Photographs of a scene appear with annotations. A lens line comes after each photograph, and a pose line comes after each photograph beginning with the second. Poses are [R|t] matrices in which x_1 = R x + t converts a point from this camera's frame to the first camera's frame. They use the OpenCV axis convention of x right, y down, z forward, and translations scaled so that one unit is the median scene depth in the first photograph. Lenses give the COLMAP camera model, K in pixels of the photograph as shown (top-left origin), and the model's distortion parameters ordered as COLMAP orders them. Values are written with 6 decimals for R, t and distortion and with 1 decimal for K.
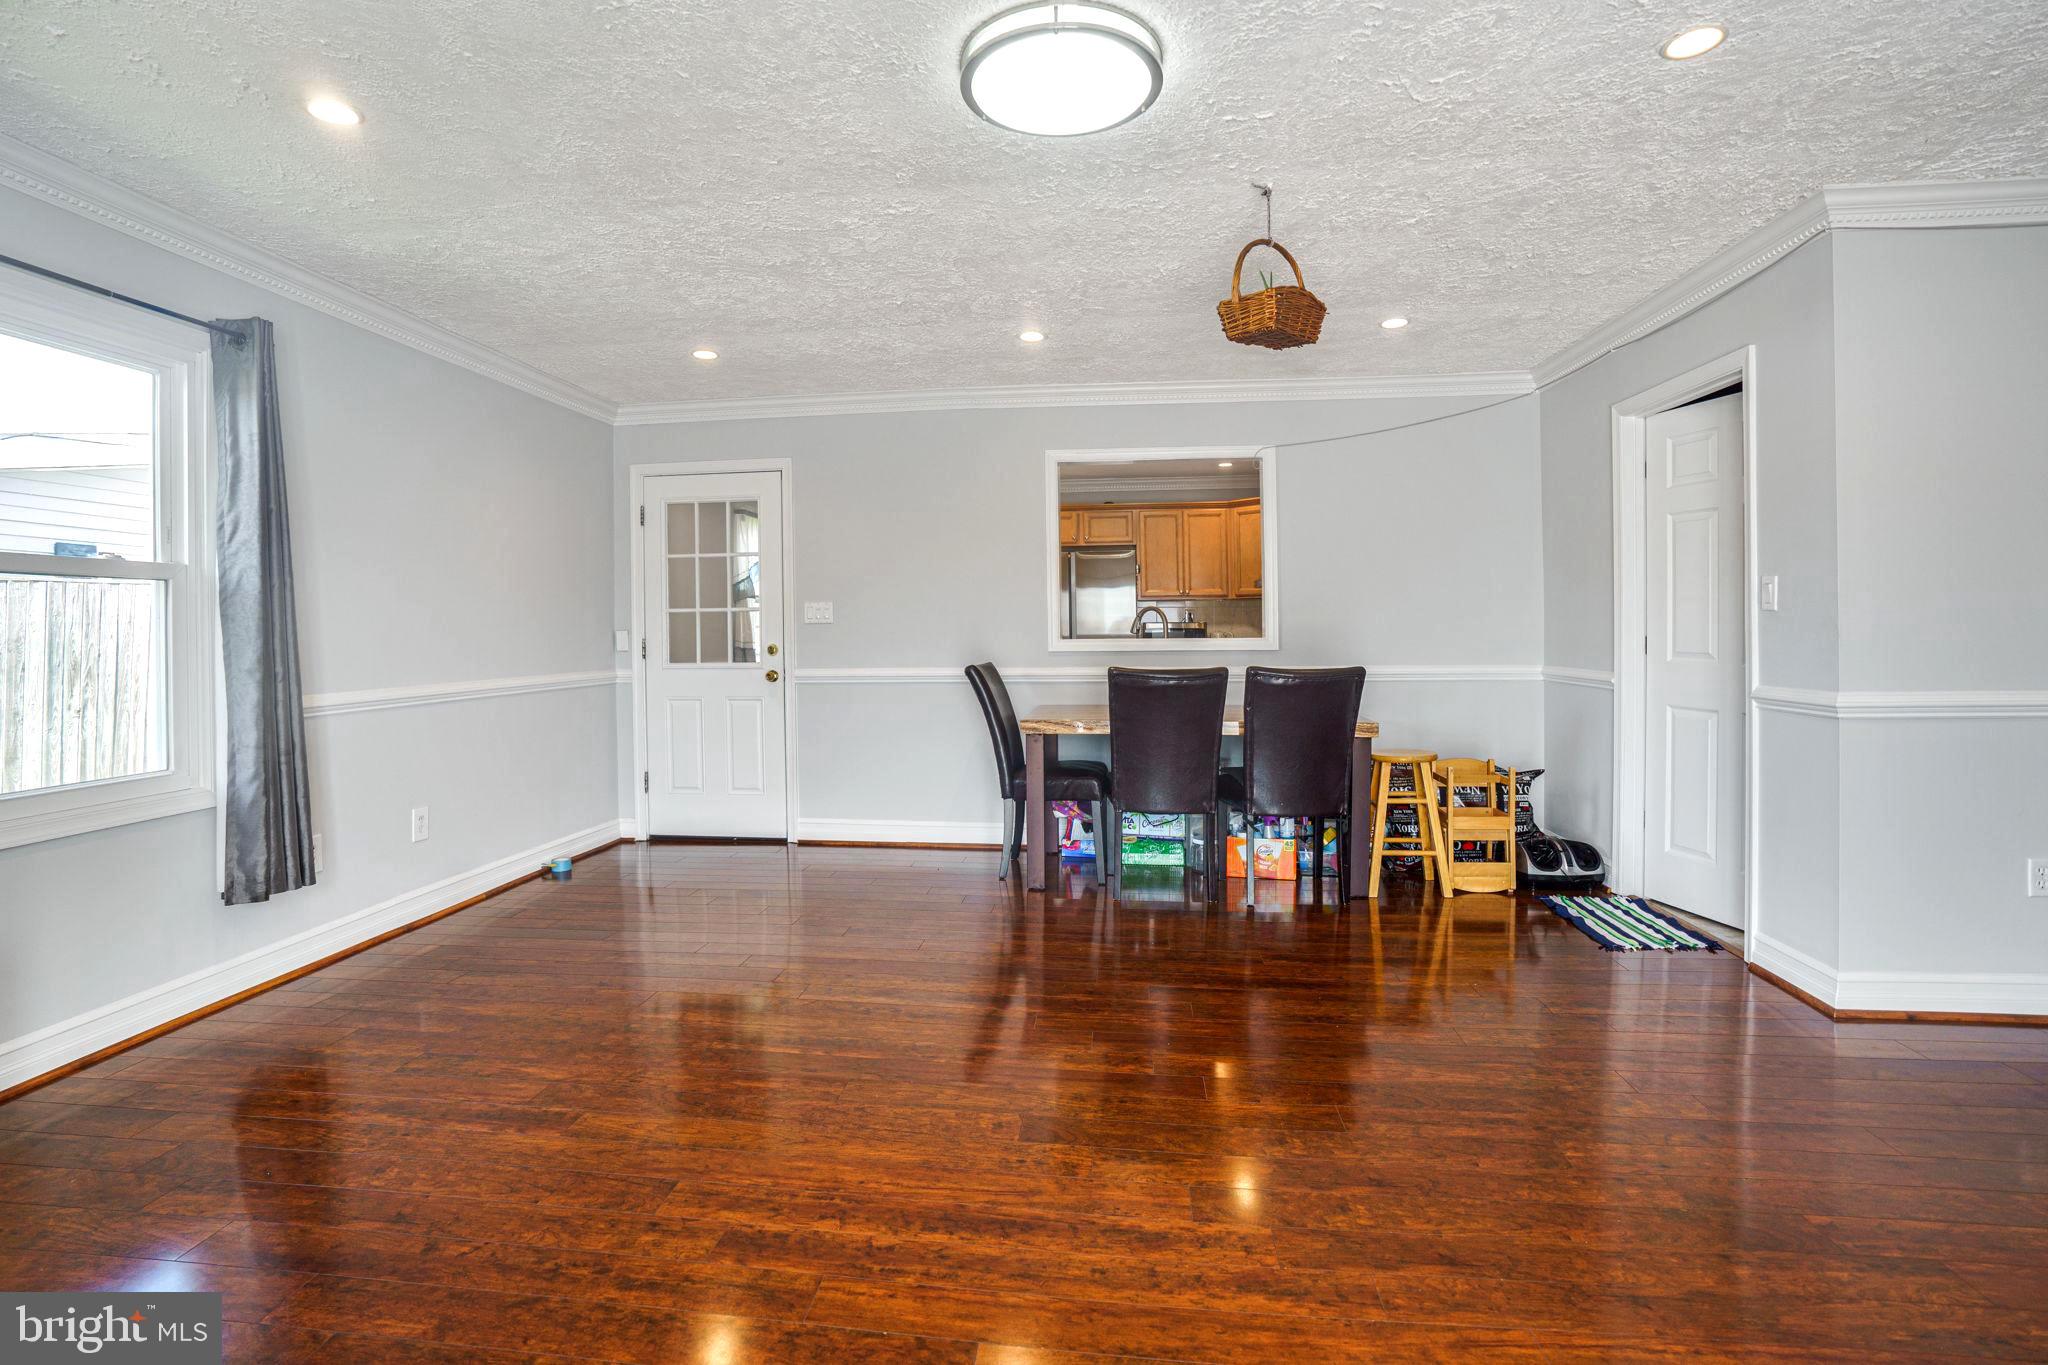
lens RADIAL K [[991.9, 0, 949.0], [0, 991.9, 637.3], [0, 0, 1]] dist [-0.003734, 0.000031]
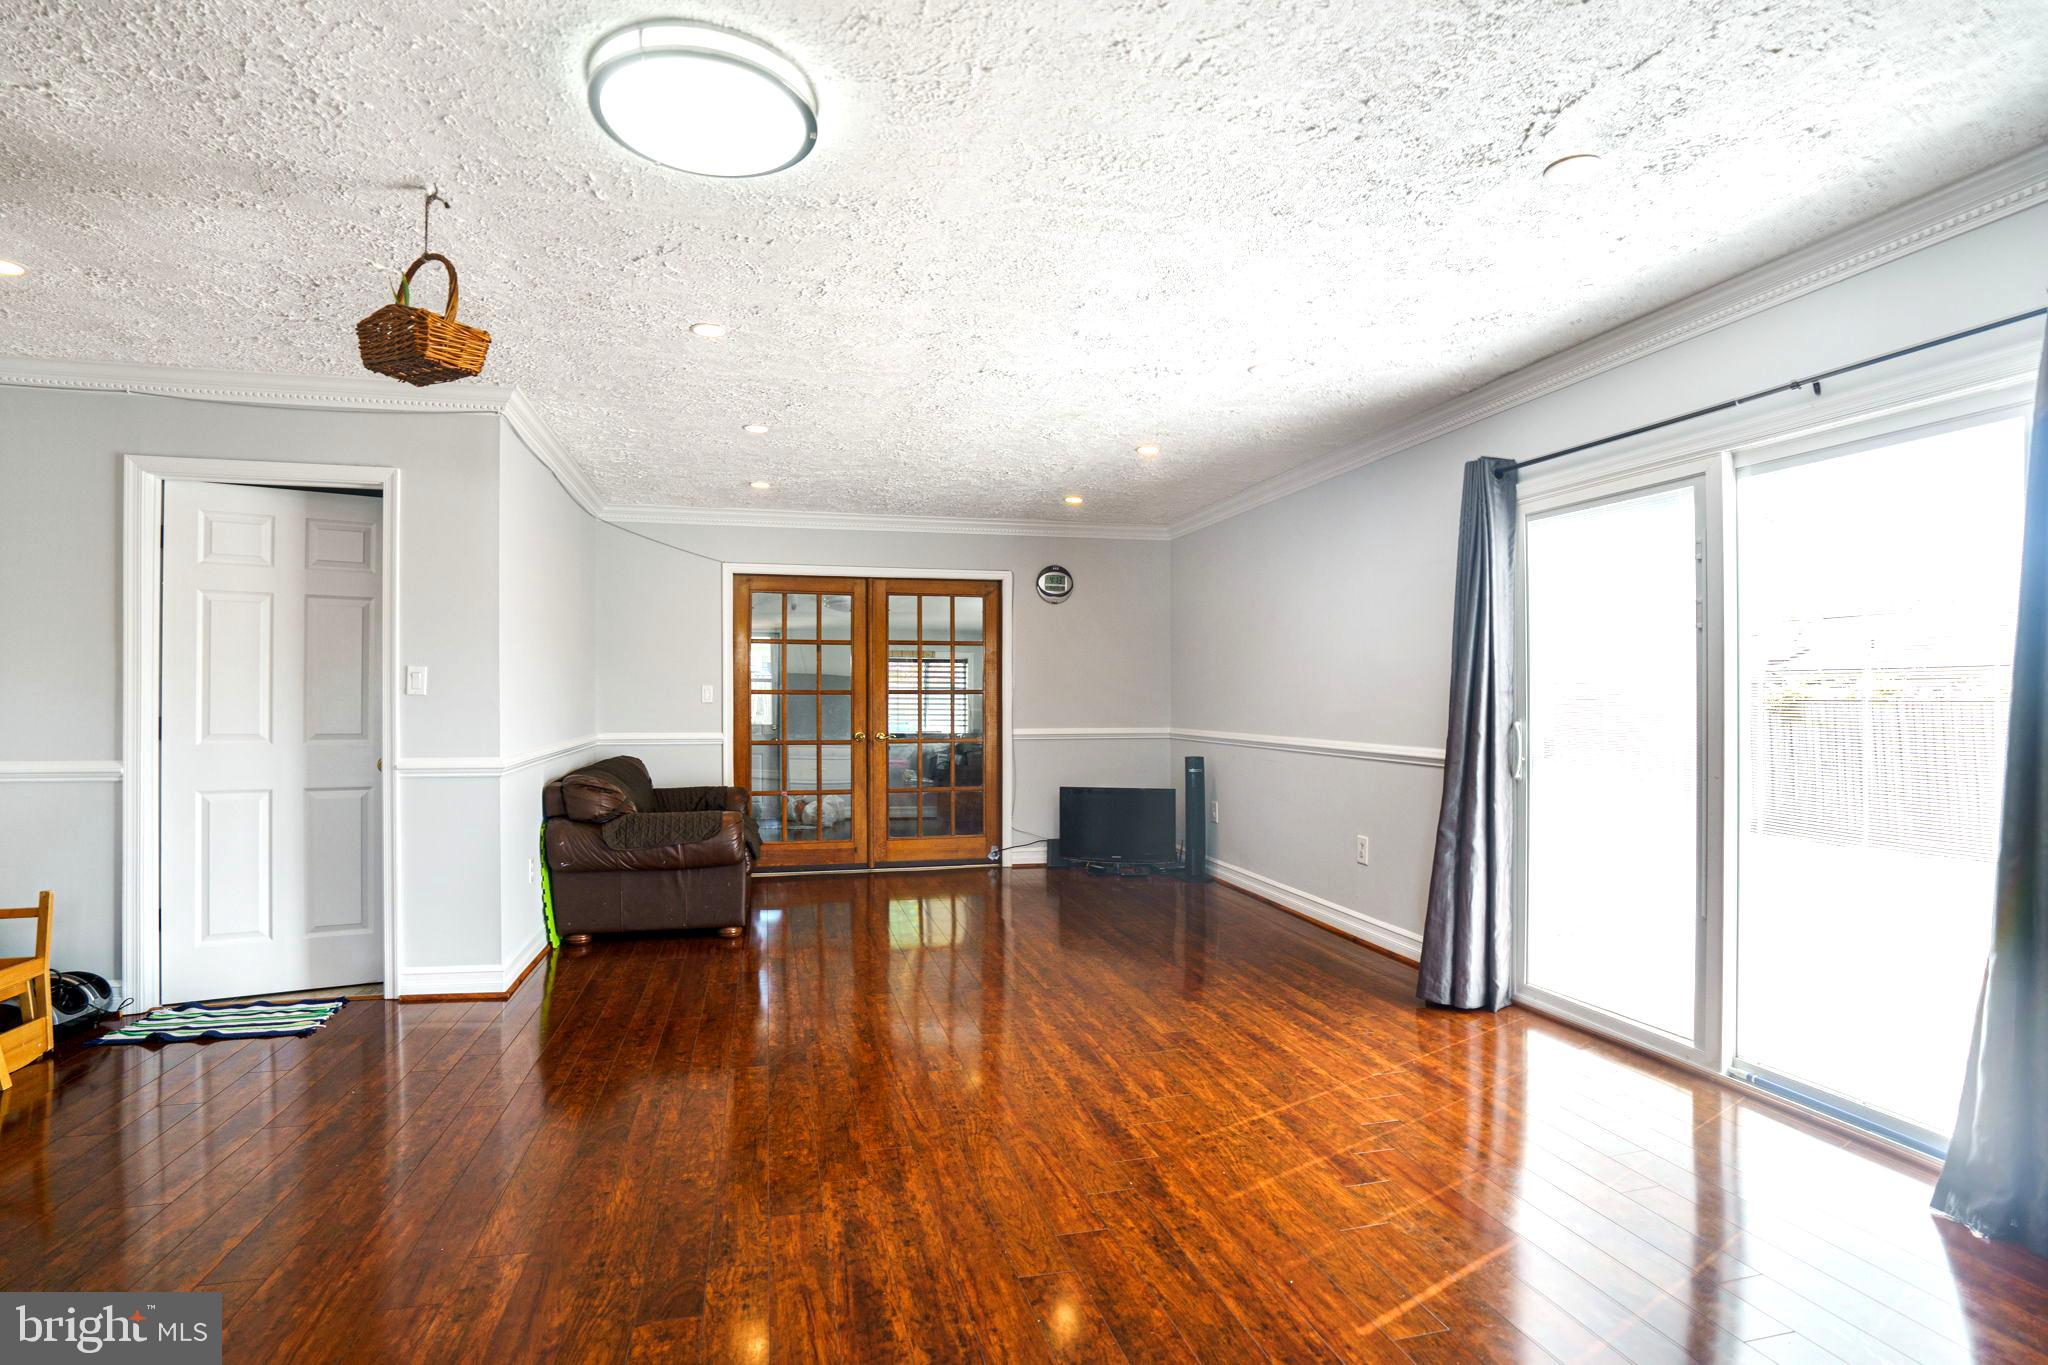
lens RADIAL K [[1110.1, 0, 1024.0], [0, 1110.1, 682.5], [0, 0, 1]] dist [0.035835, -0.000522]
pose [[-0.407767, 0.020241, 0.912861, -0.556526], [0.010737, 0.999791, -0.017373, -0.008006], [-0.913023, 0.002717, -0.407900, 0.680413]]
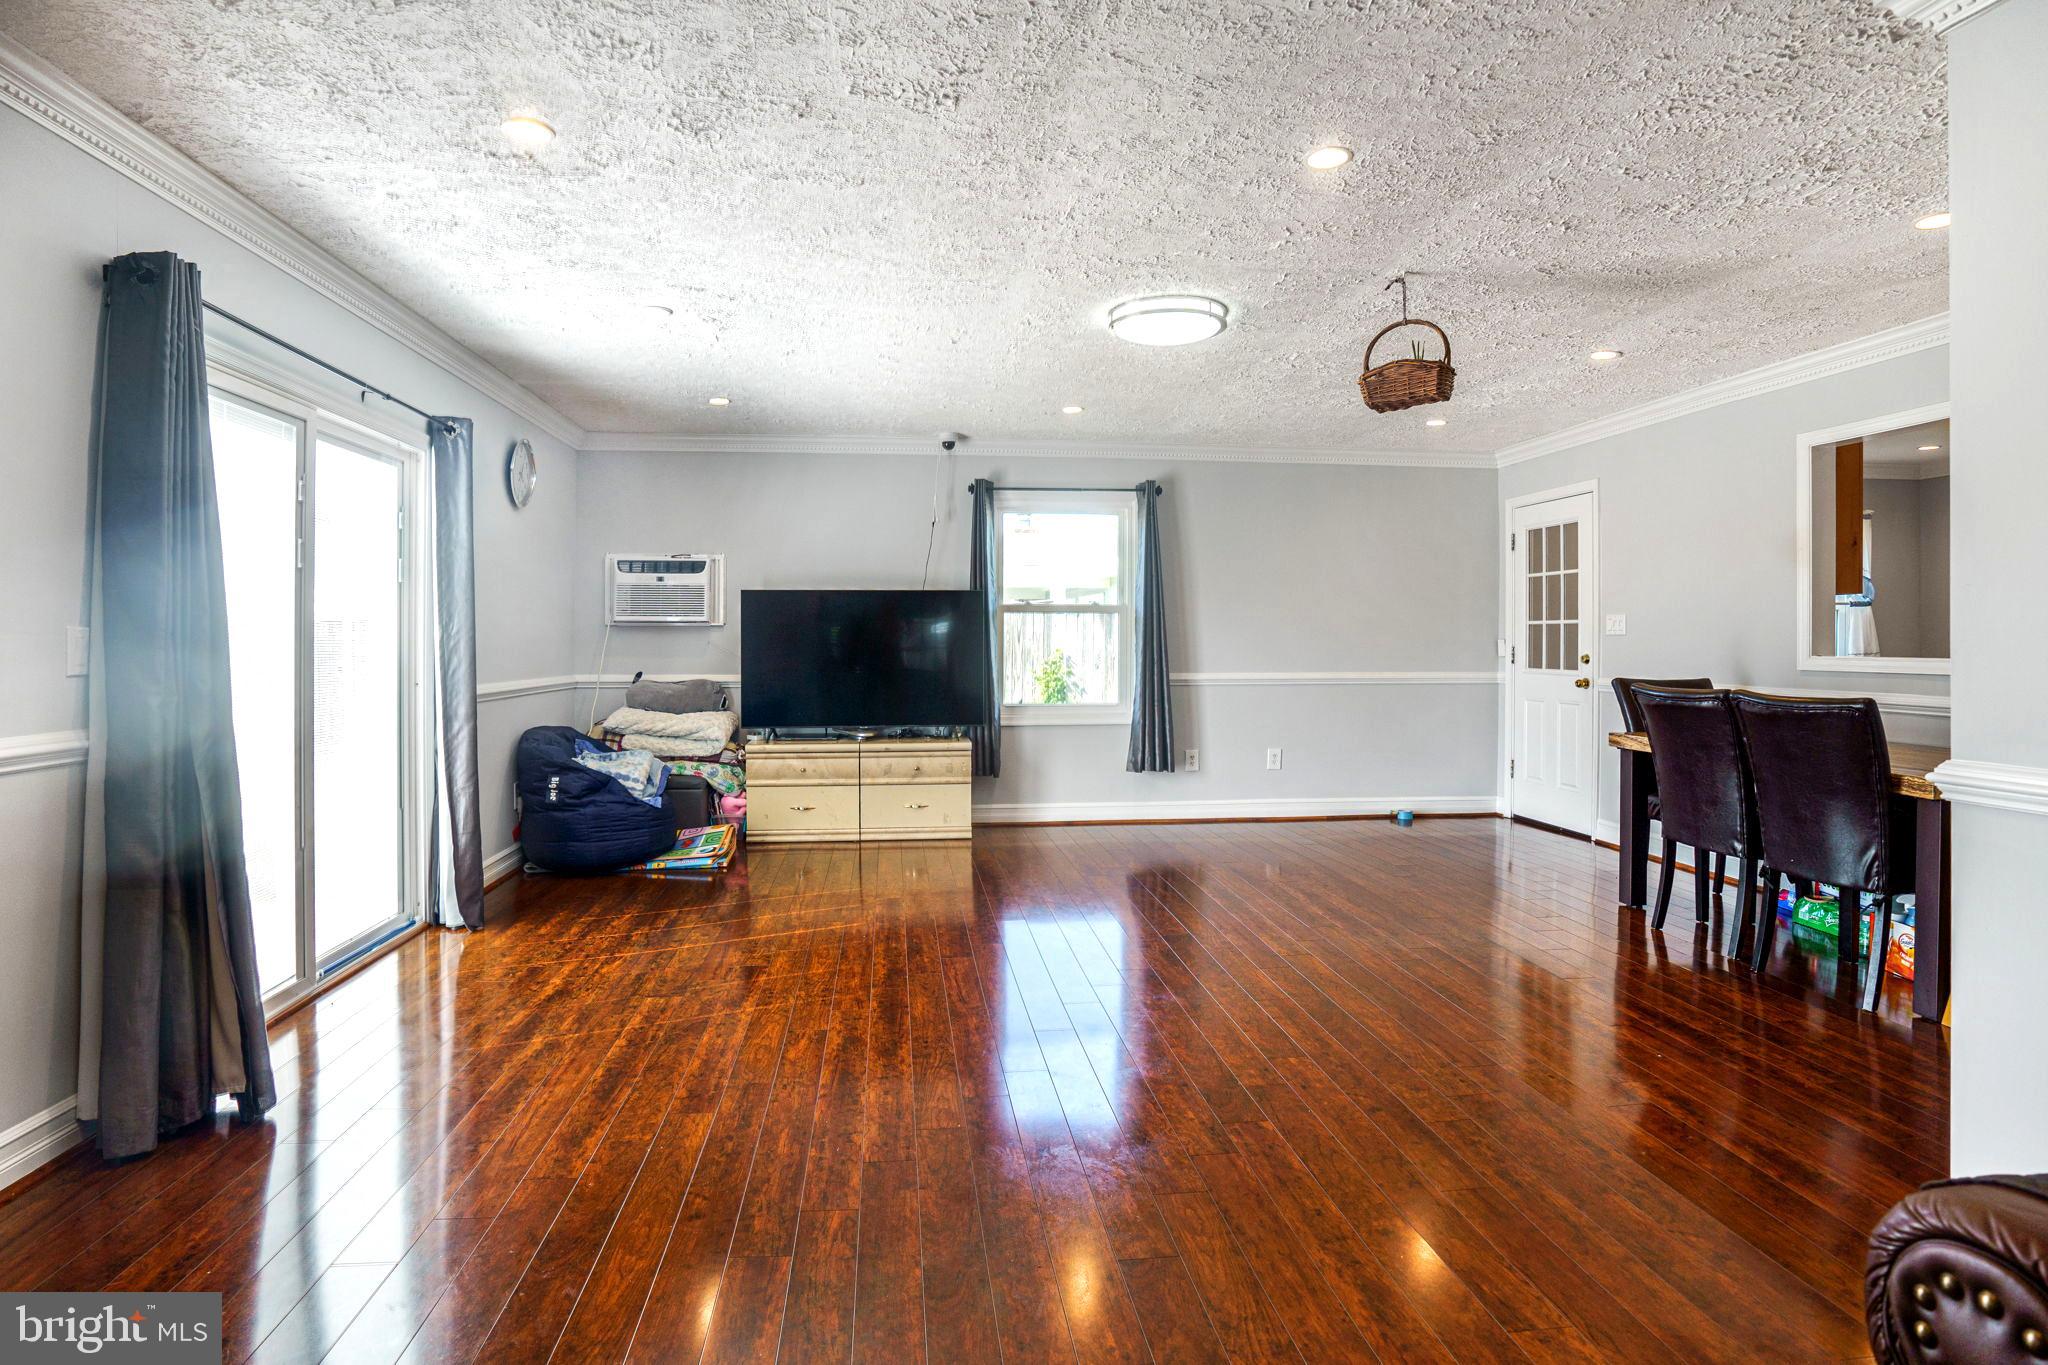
lens RADIAL K [[969.0, 0, 1016.2], [0, 969.0, 682.2], [0, 0, 1]] dist [-0.055651, 0.026349]
pose [[0.284966, 0.051597, -0.957148, 0.933701], [-0.010284, 0.998657, 0.050772, -0.012379], [0.958482, -0.004625, 0.285114, 0.170880]]
